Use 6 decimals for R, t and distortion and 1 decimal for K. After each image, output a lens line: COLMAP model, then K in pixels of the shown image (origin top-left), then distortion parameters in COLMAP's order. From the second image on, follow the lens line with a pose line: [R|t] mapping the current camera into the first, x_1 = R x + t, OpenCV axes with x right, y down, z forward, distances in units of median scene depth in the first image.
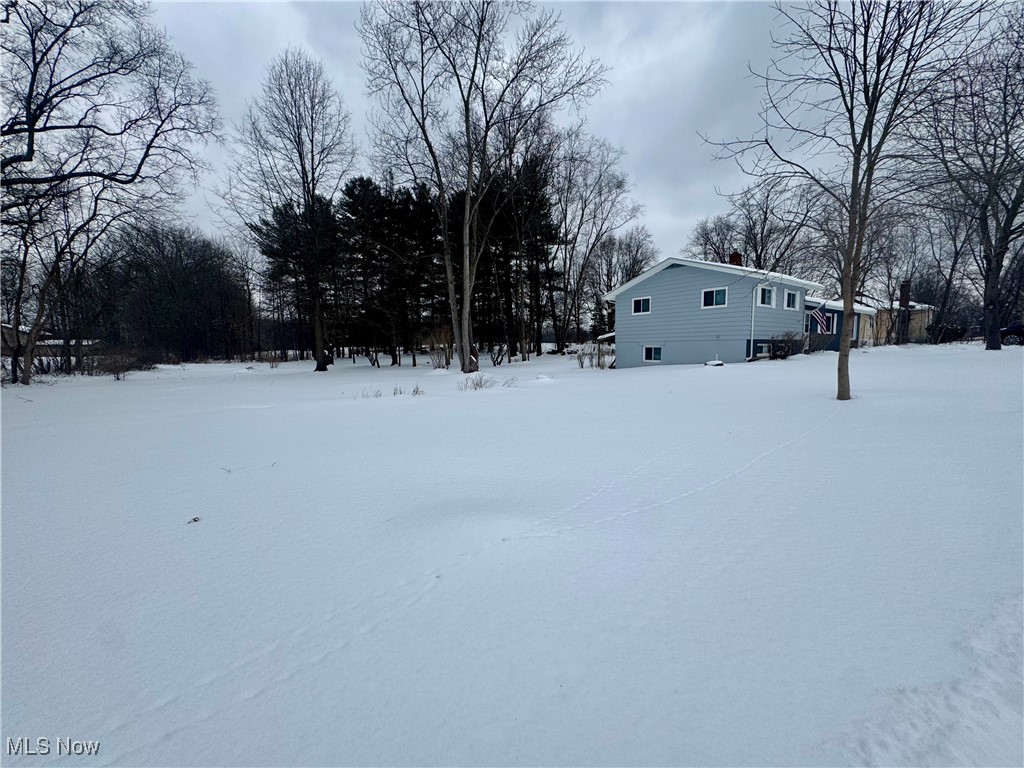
lens RADIAL K [[407.4, 0, 511.9], [0, 407.4, 385.1], [0, 0, 1]] dist [-0.001747, -0.000144]
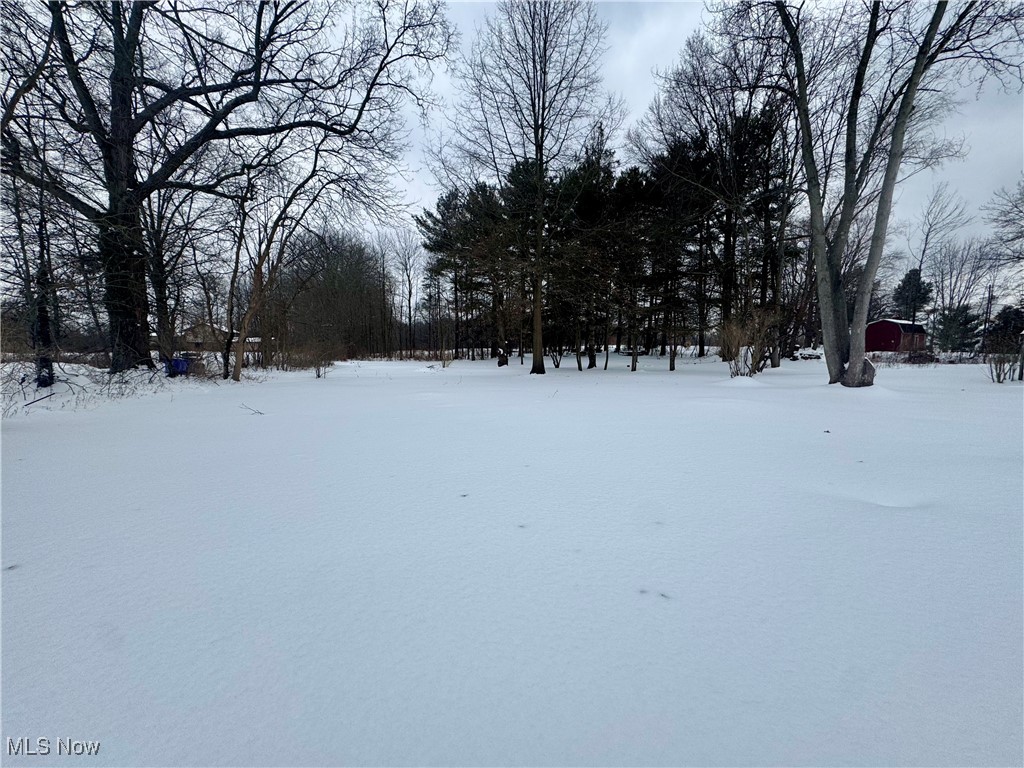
lens RADIAL K [[407.4, 0, 511.9], [0, 407.4, 385.1], [0, 0, 1]] dist [-0.001747, -0.000144]
pose [[0.967489, 0.037782, -0.250076, -0.269820], [-0.039758, 0.999205, -0.002854, -0.007755], [0.249770, 0.012704, 0.968222, 0.203591]]
